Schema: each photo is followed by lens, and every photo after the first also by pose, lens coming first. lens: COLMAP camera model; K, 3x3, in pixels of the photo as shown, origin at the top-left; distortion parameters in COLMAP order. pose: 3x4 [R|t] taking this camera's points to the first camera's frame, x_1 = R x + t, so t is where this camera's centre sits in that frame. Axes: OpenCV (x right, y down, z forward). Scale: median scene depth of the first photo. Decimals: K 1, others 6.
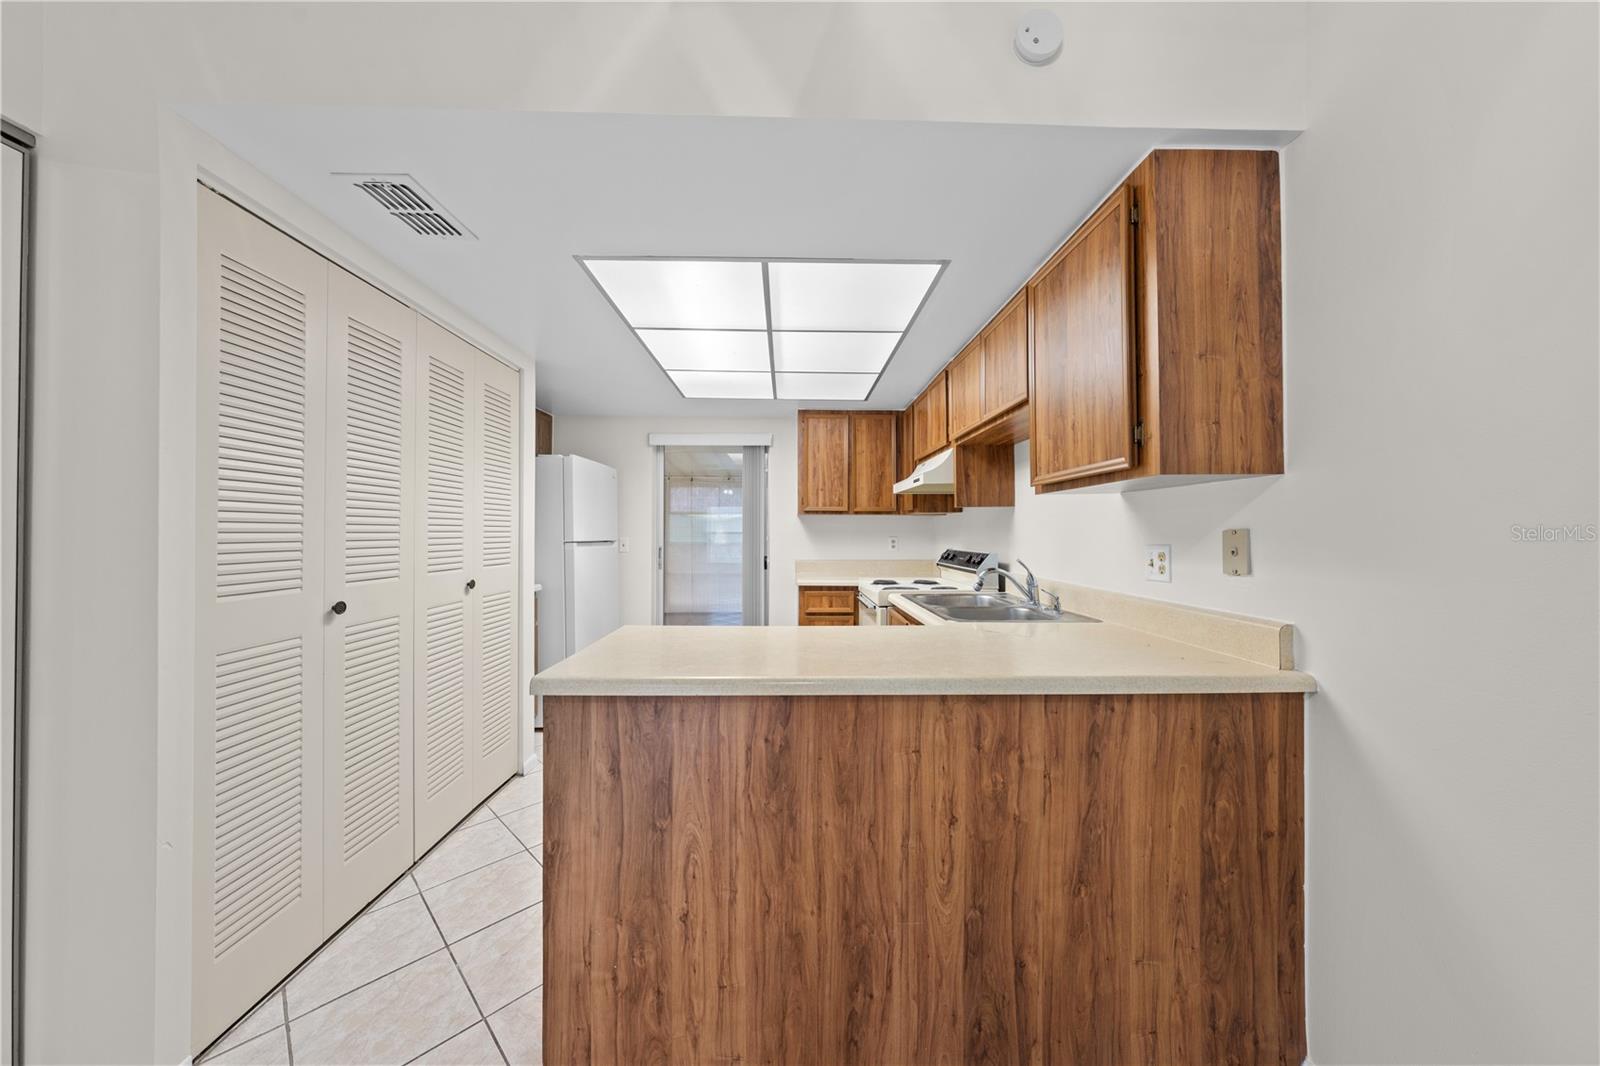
lens RADIAL K [[543.5, 0, 800.0], [0, 543.5, 533.0], [0, 0, 1]] dist [-0.002017, -0.000180]
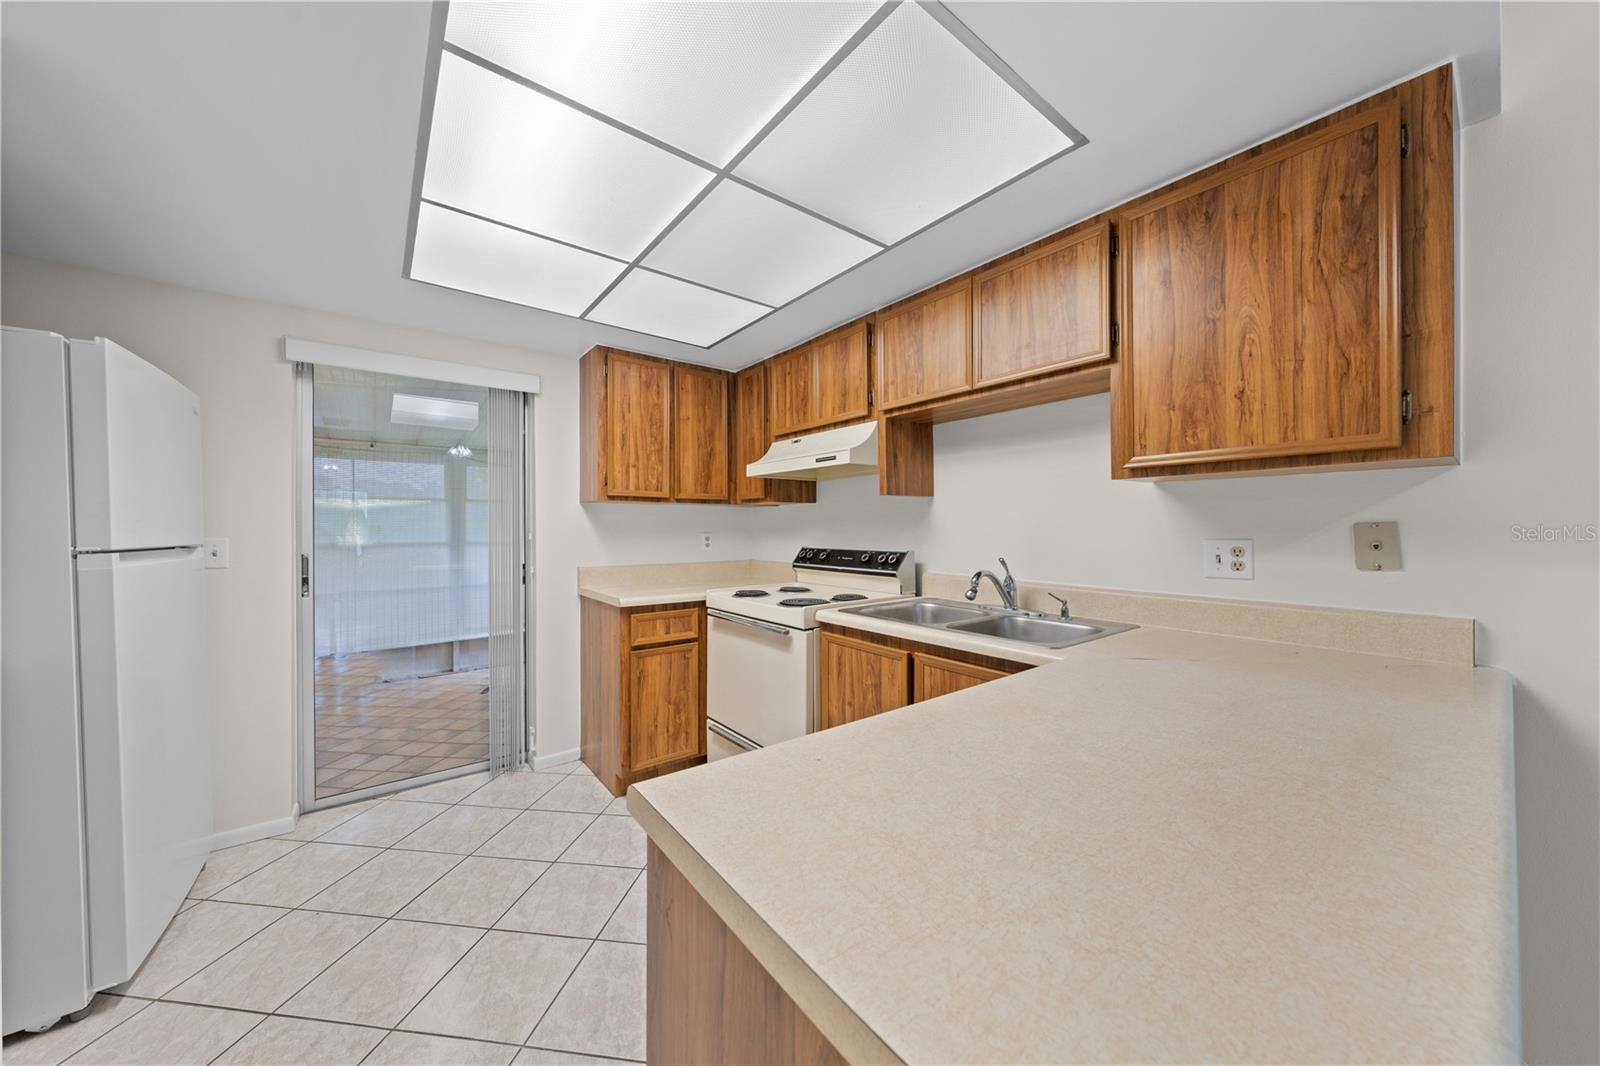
lens RADIAL K [[552.5, 0, 800.0], [0, 552.5, 533.0], [0, 0, 1]] dist [0.000390, -0.000055]
pose [[0.800683, -0.006349, 0.599054, -0.295410], [0.001936, 0.999966, 0.008010, 0.001449], [-0.599085, -0.005254, 0.800668, 0.416542]]
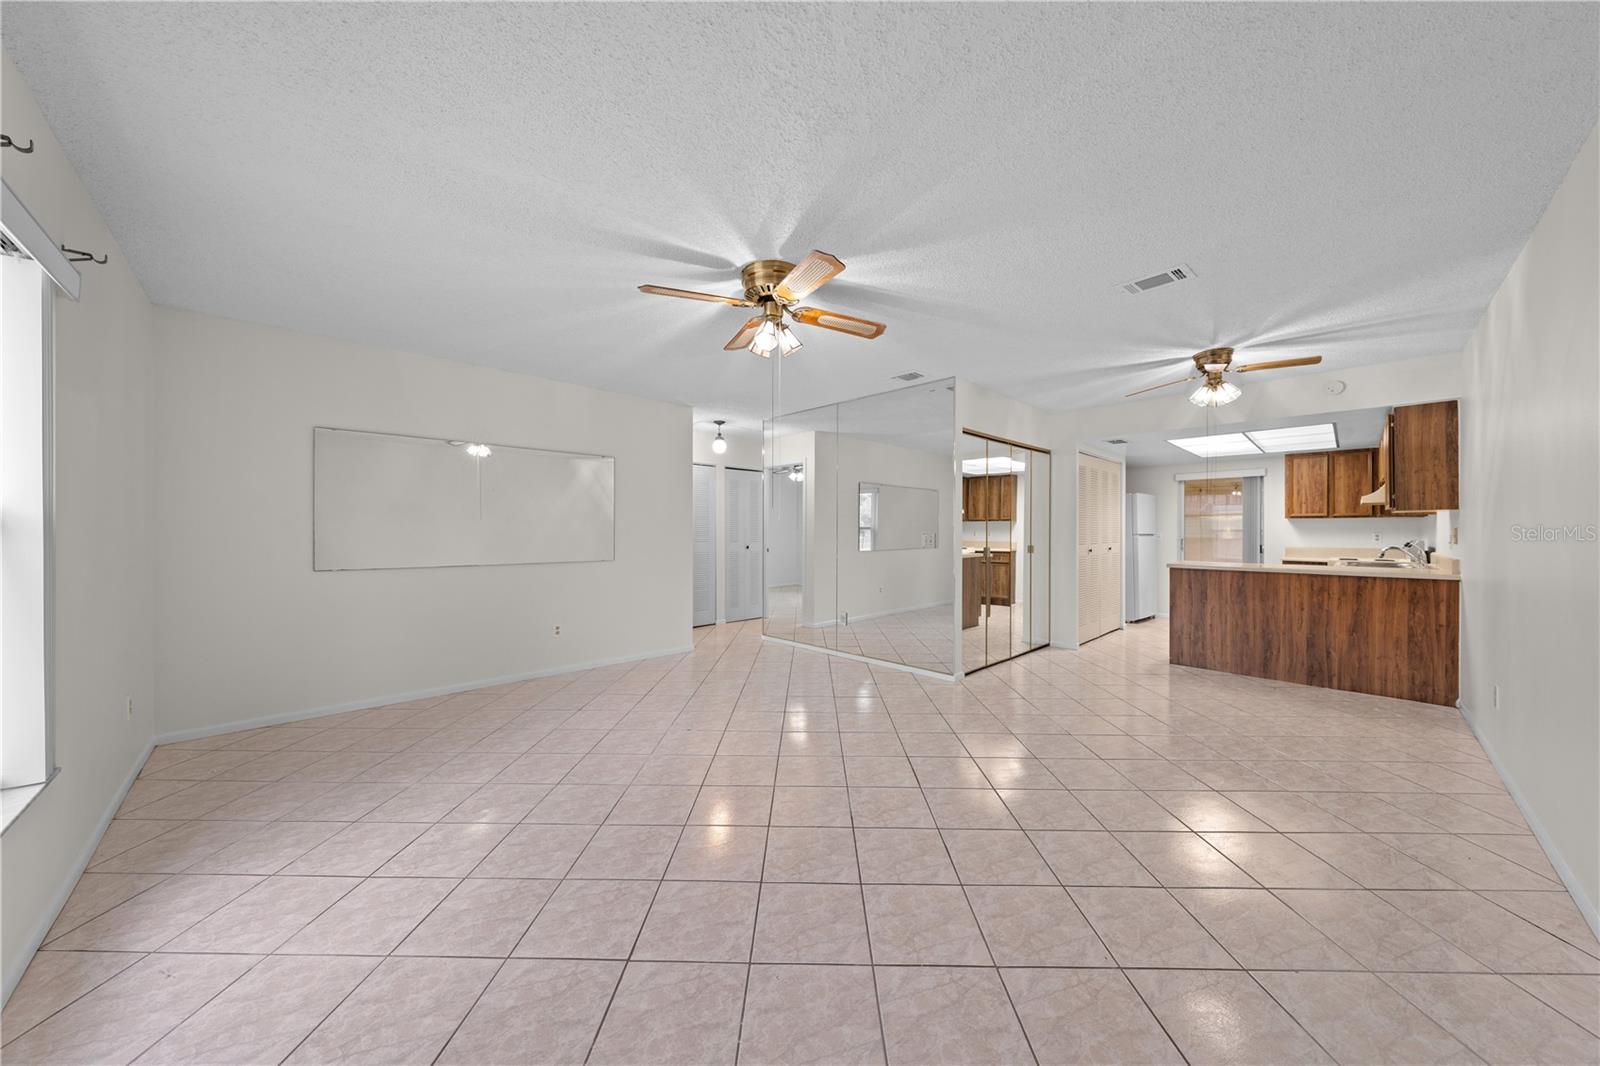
lens RADIAL K [[543.5, 0, 800.0], [0, 543.5, 533.0], [0, 0, 1]] dist [-0.002017, -0.000180]
pose [[0.683491, 0.001246, -0.729958, 0.261787], [0.000544, 0.999997, 0.002217, 0.005720], [0.729958, -0.001913, 0.683489, -1.619098]]
